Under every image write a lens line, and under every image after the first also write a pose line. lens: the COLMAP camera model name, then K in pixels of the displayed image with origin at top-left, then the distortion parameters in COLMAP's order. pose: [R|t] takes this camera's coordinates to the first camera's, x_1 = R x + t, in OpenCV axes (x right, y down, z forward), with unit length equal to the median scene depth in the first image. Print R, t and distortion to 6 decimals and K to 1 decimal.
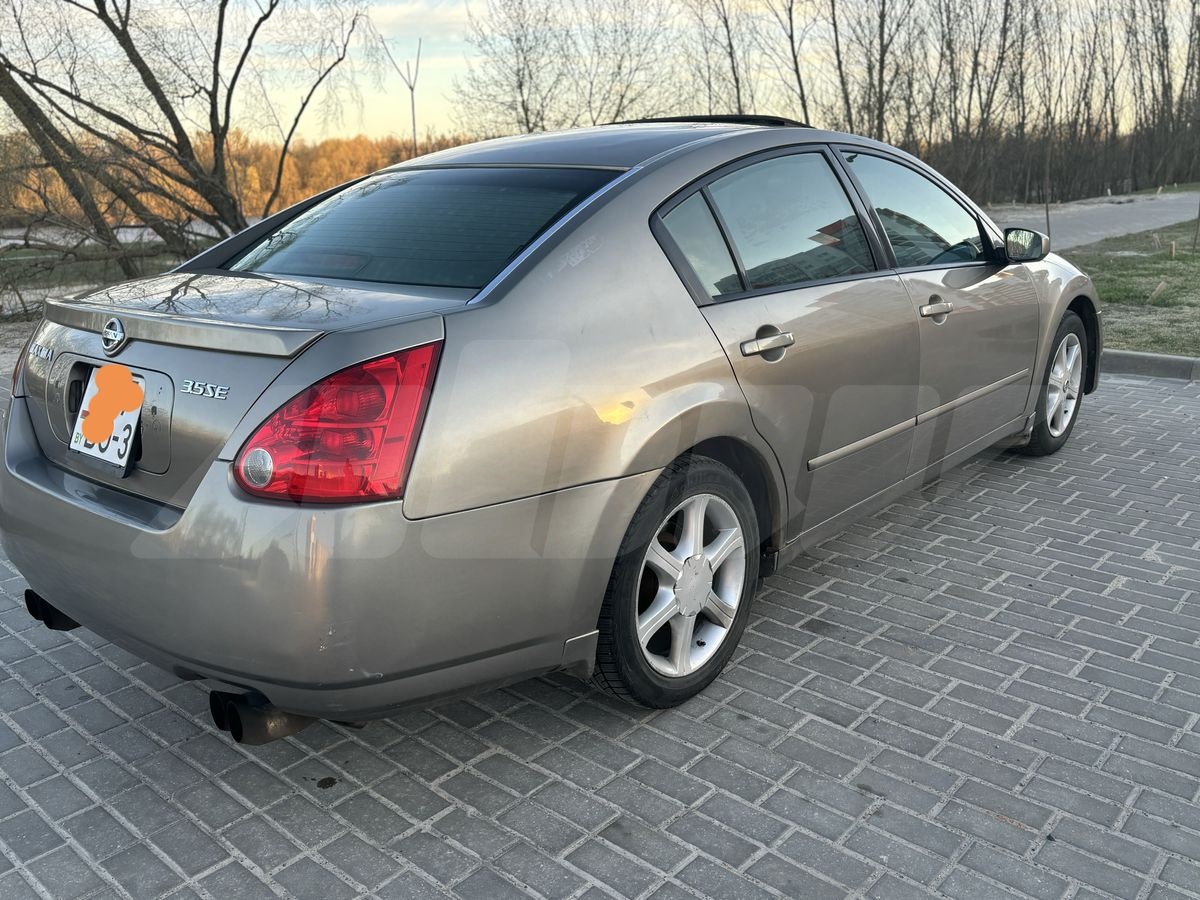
lens RADIAL K [[1000.1, 0, 597.9], [0, 1000.1, 456.3], [0, 0, 1]] dist [0.078655, -0.091721]
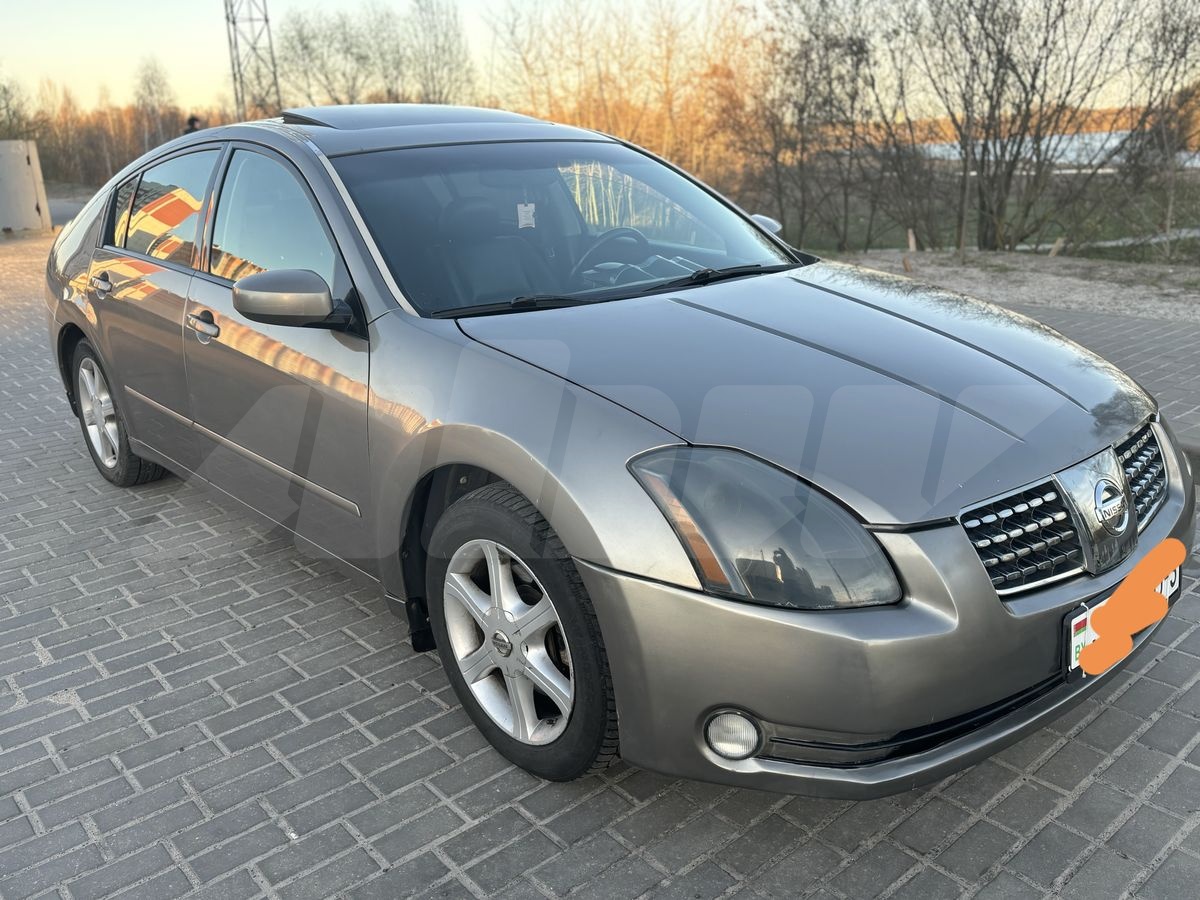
lens RADIAL K [[1017.0, 0, 597.5], [0, 1017.0, 439.5], [0, 0, 1]] dist [0.018603, 0.003798]
pose [[-0.121898, 0.322427, -0.938713, 1.173865], [-0.239146, 0.908362, 0.343057, -0.445198], [0.963302, 0.266307, -0.033620, 1.379365]]
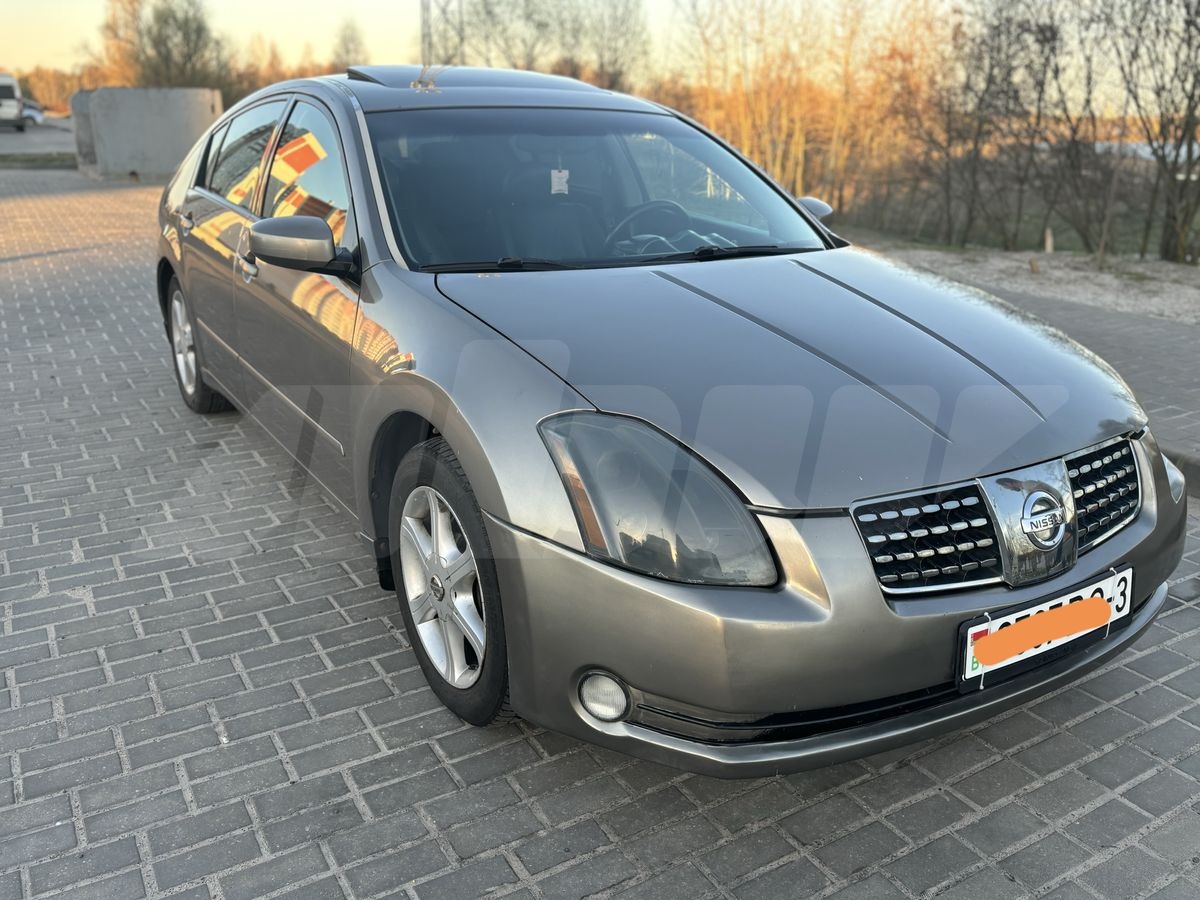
lens RADIAL K [[1017.9, 0, 603.9], [0, 1017.9, 435.4], [0, 0, 1]] dist [0.010278, 0.019897]
pose [[-0.282851, 0.319819, -0.904274, 1.161432], [-0.274820, 0.876224, 0.395861, -0.476190], [0.918950, 0.360482, -0.159948, 1.506397]]
